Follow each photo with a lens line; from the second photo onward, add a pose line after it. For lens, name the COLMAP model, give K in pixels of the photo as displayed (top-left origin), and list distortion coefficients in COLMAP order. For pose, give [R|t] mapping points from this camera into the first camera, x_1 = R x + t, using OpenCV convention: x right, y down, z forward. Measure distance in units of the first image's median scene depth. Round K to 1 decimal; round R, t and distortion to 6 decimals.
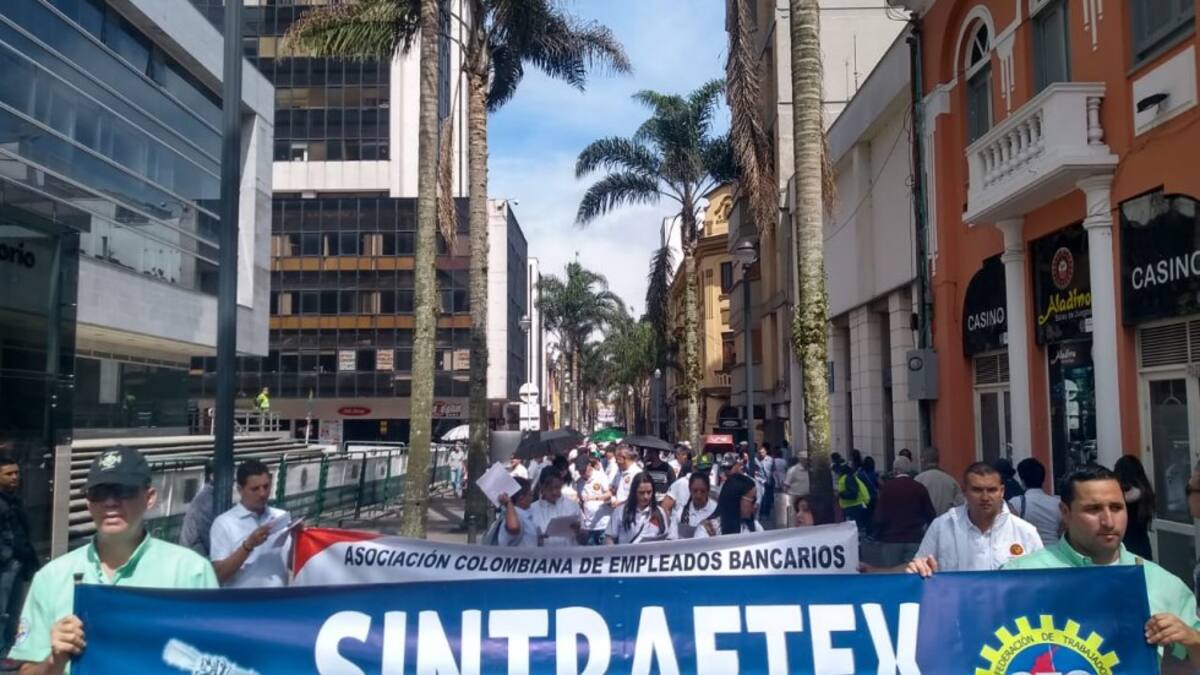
lens RADIAL K [[970.3, 0, 600.3], [0, 970.3, 355.1], [0, 0, 1]] dist [0.058790, -0.076965]
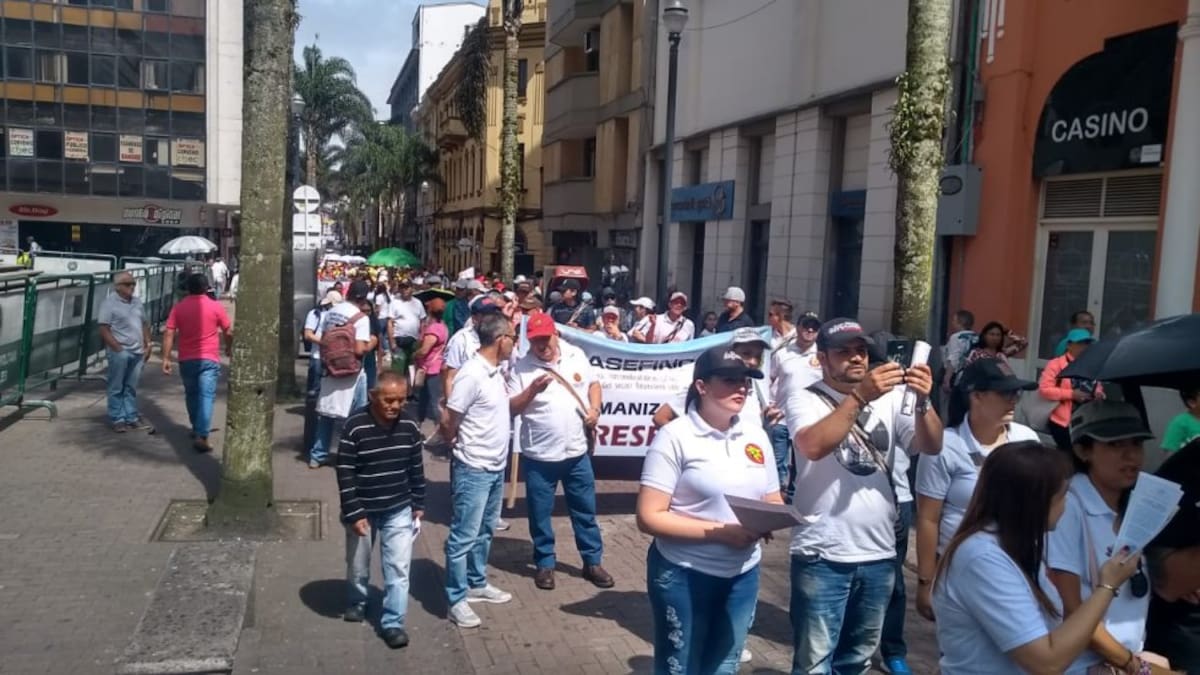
lens RADIAL K [[970.3, 0, 600.3], [0, 970.3, 355.1], [0, 0, 1]] dist [0.058790, -0.076965]
pose [[0.958097, 0.011307, 0.286221, -0.050294], [-0.063062, 0.983031, 0.172257, 0.009101], [-0.279417, -0.183088, 0.942552, 0.138228]]
